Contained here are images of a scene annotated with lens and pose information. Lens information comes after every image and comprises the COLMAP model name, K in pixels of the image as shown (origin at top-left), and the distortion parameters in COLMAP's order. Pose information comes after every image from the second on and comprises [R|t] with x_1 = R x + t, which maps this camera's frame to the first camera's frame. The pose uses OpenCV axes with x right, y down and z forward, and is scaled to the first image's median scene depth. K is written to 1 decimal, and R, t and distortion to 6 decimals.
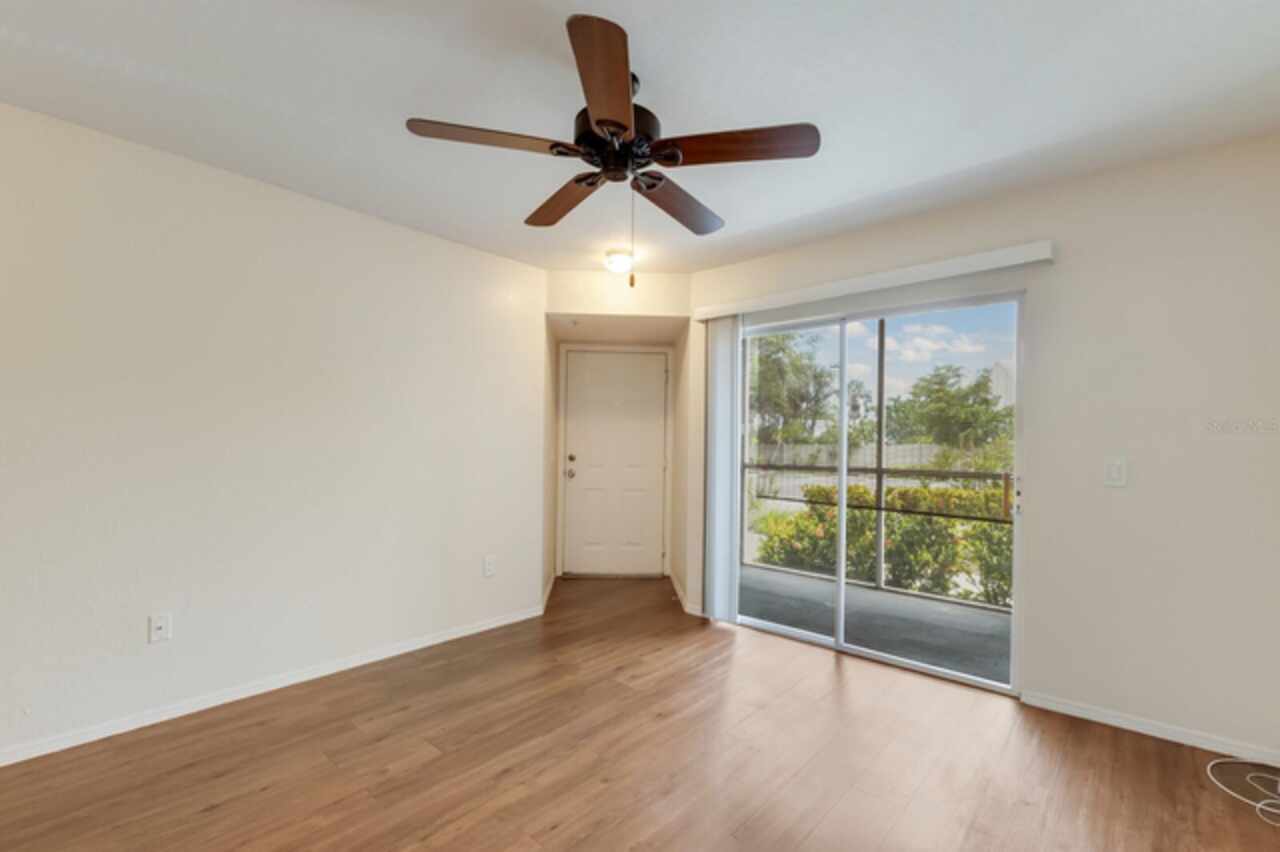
lens RADIAL K [[552.3, 0, 641.5], [0, 552.3, 435.4], [0, 0, 1]] dist [0.001073, 0.000002]
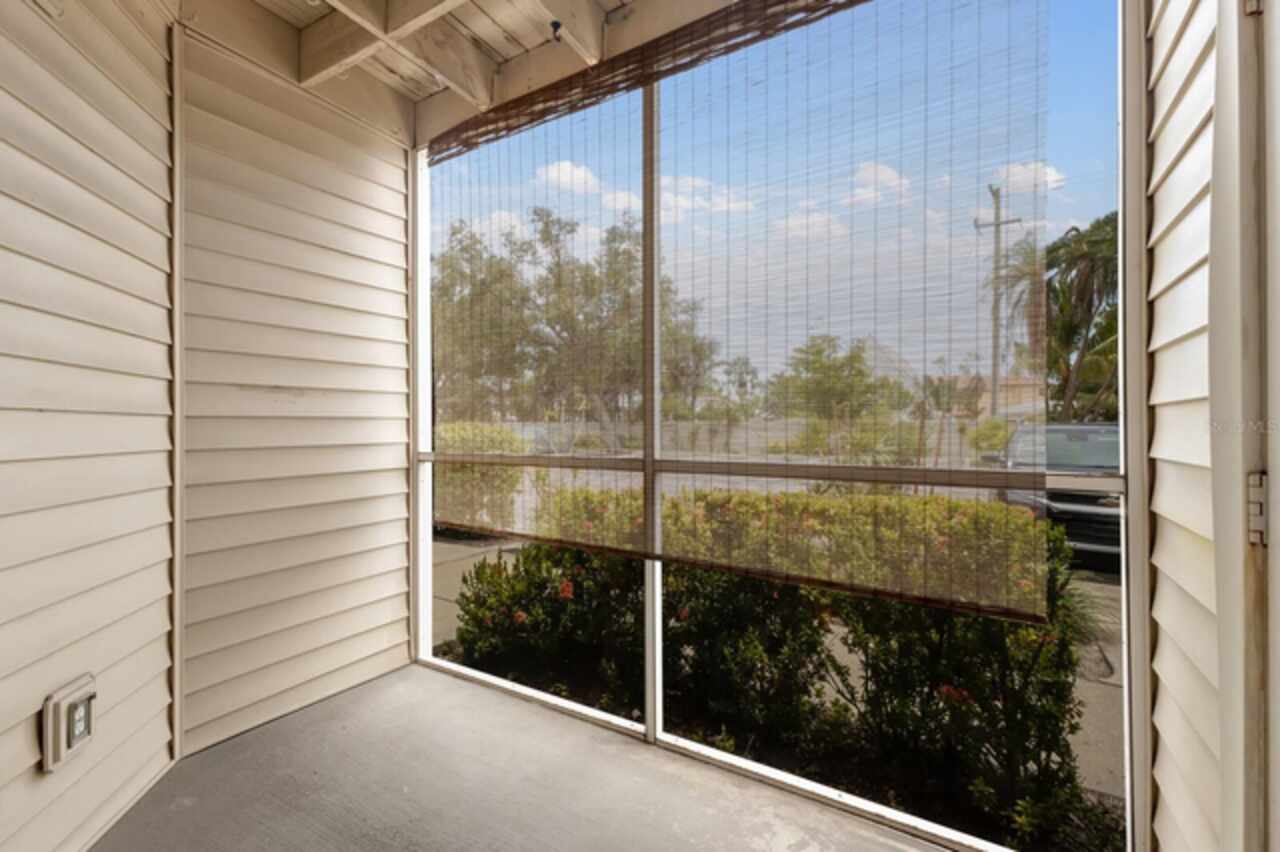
lens RADIAL K [[552.3, 0, 636.0], [0, 552.3, 424.3], [0, 0, 1]] dist [0.000328, -0.000030]
pose [[0.984974, -0.022109, 0.171284, 0.063633], [0.019221, 0.999644, 0.018501, 0.004087], [-0.171632, -0.014931, 0.985048, 0.105425]]
